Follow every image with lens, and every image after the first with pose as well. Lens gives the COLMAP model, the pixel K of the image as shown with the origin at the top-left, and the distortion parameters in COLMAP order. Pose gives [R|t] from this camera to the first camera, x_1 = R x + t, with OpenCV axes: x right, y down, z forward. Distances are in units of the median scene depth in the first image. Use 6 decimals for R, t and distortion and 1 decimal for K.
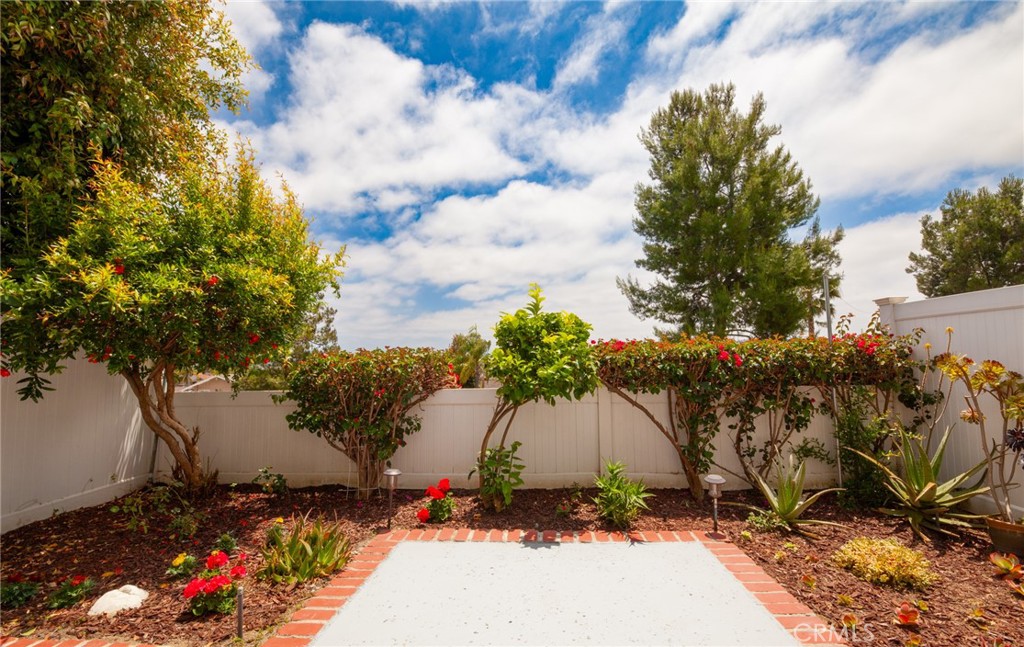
lens RADIAL K [[429.9, 0, 511.5], [0, 429.9, 341.2], [0, 0, 1]] dist [-0.002052, -0.000391]
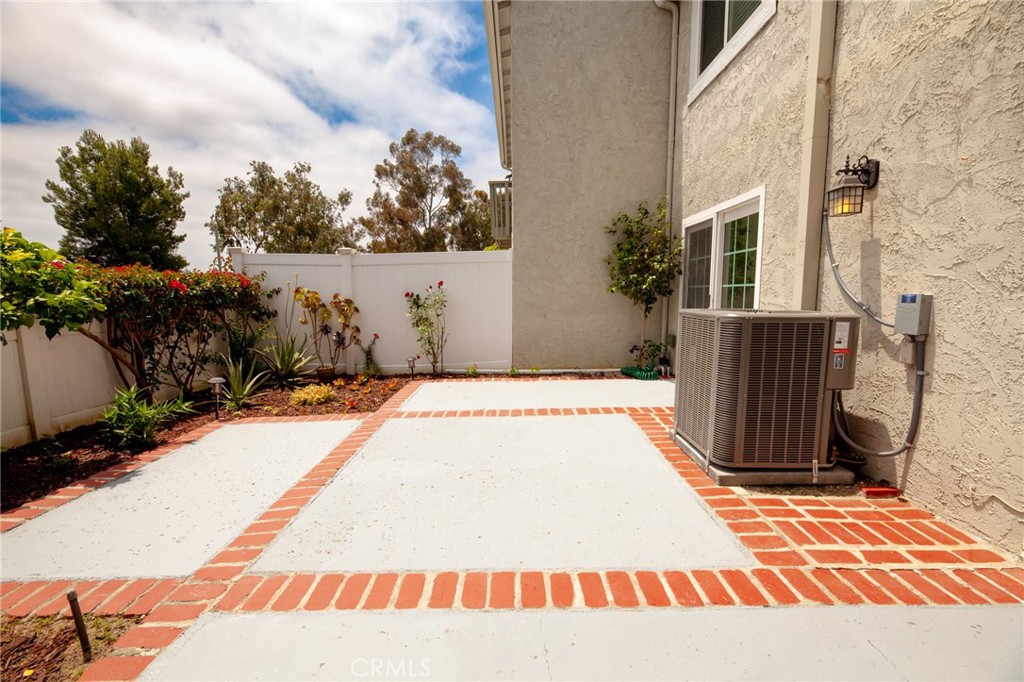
lens RADIAL K [[416.8, 0, 512.0], [0, 416.8, 341.0], [0, 0, 1]] dist [-0.001944, -0.000318]
pose [[-0.070371, -0.102609, 0.992230, -0.671066], [-0.051726, 0.993733, 0.099096, 0.026495], [-0.996179, -0.044351, -0.075237, 0.172993]]
